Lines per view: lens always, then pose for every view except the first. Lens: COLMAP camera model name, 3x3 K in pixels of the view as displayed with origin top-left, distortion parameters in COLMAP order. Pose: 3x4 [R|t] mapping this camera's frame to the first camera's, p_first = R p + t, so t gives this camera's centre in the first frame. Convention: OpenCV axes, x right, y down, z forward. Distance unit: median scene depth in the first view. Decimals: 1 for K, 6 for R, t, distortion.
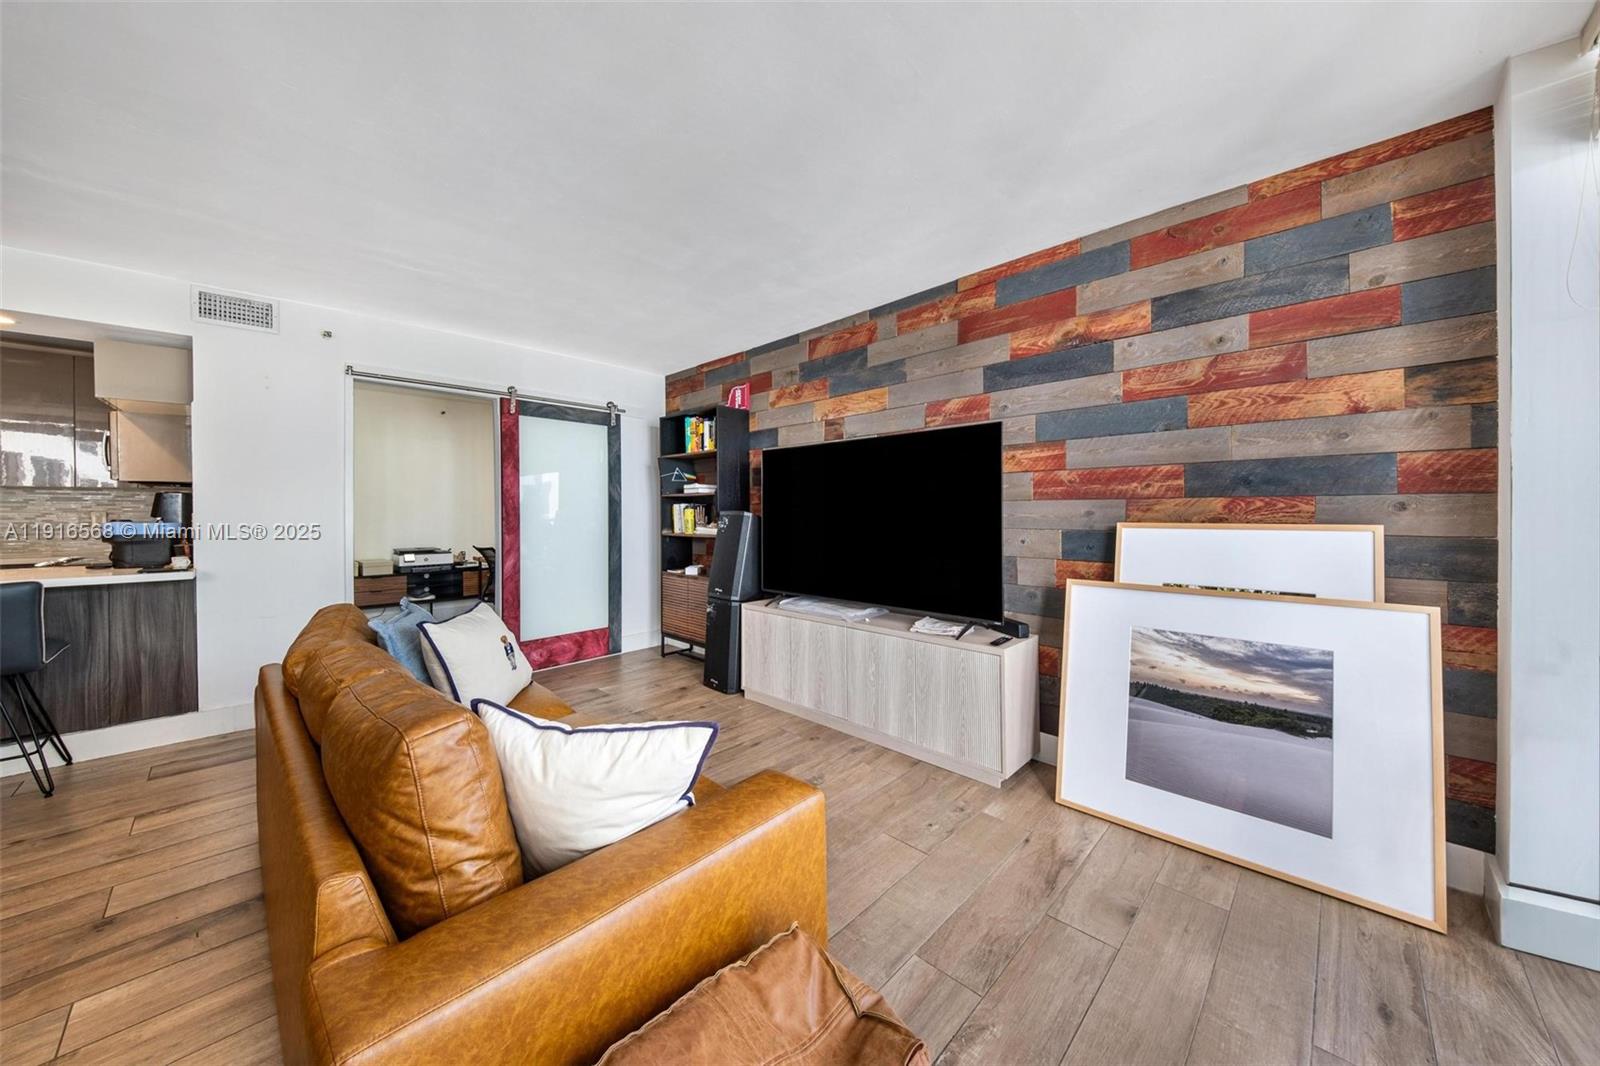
lens RADIAL K [[524.0, 0, 814.4], [0, 524.0, 521.3], [0, 0, 1]] dist [0.011146, -0.013191]
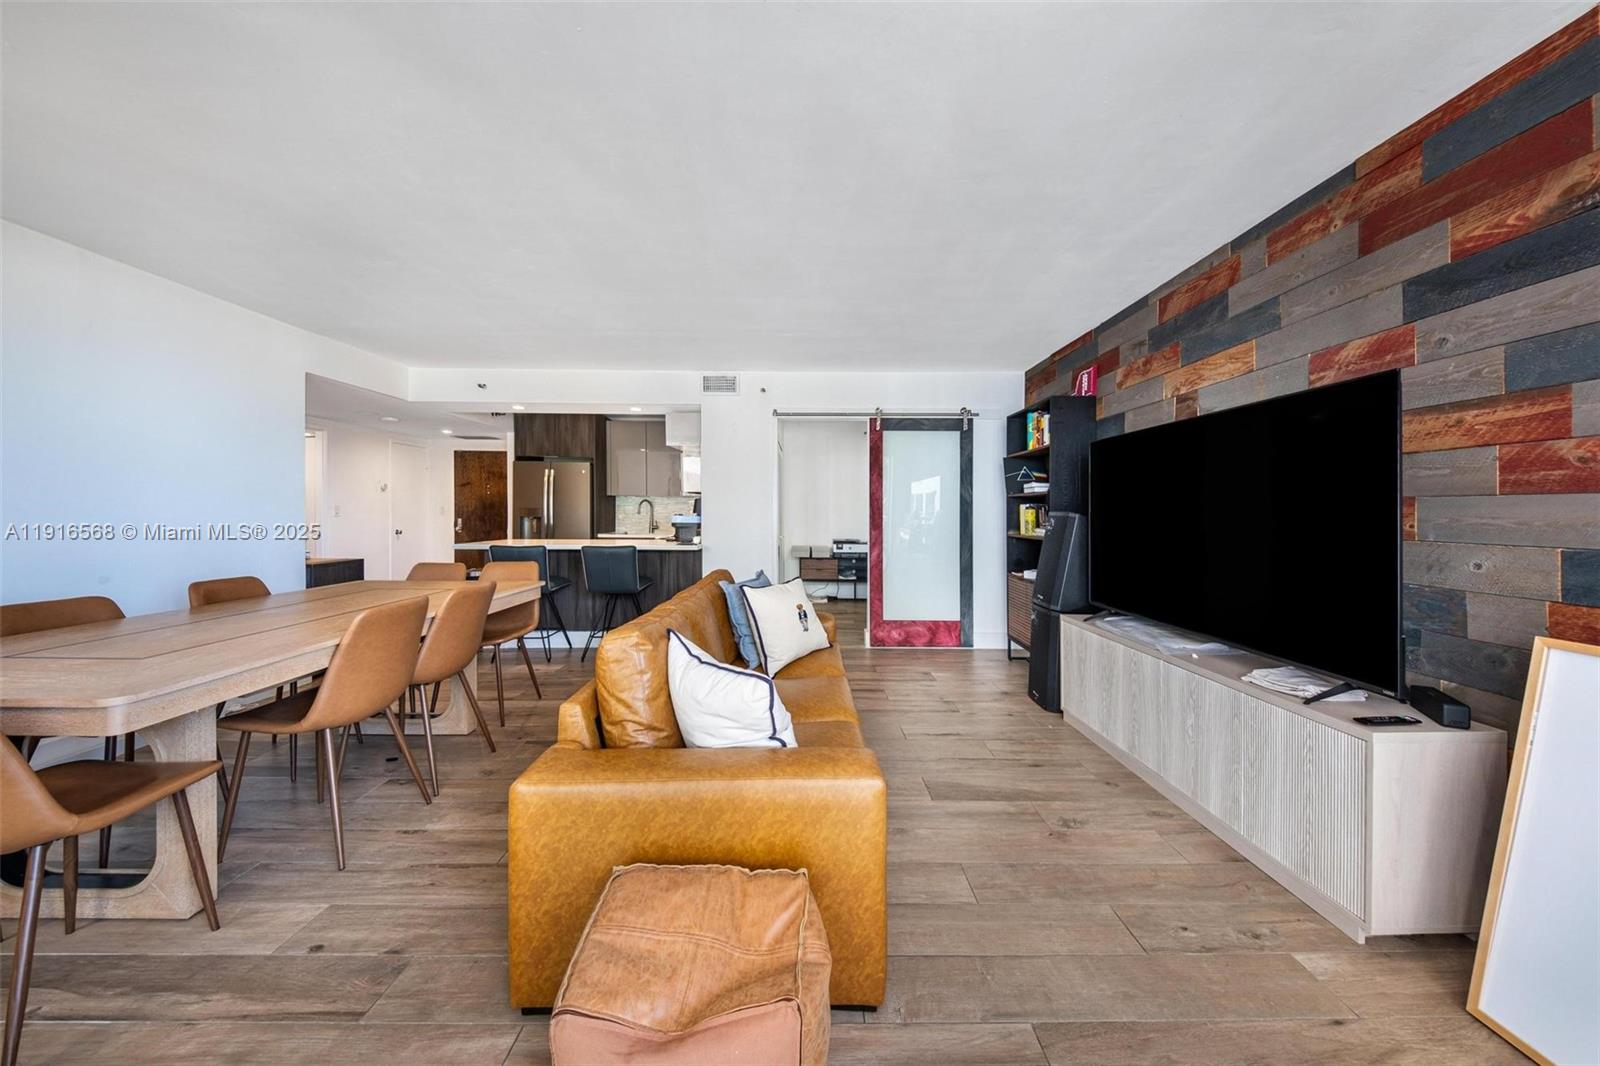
lens RADIAL K [[531.8, 0, 802.1], [0, 531.8, 524.1], [0, 0, 1]] dist [-0.039335, 0.000024]
pose [[0.679850, 0.023025, -0.732989, 0.246206], [-0.019919, 0.999718, 0.012929, -0.000434], [0.733080, 0.005811, 0.680117, 0.069507]]
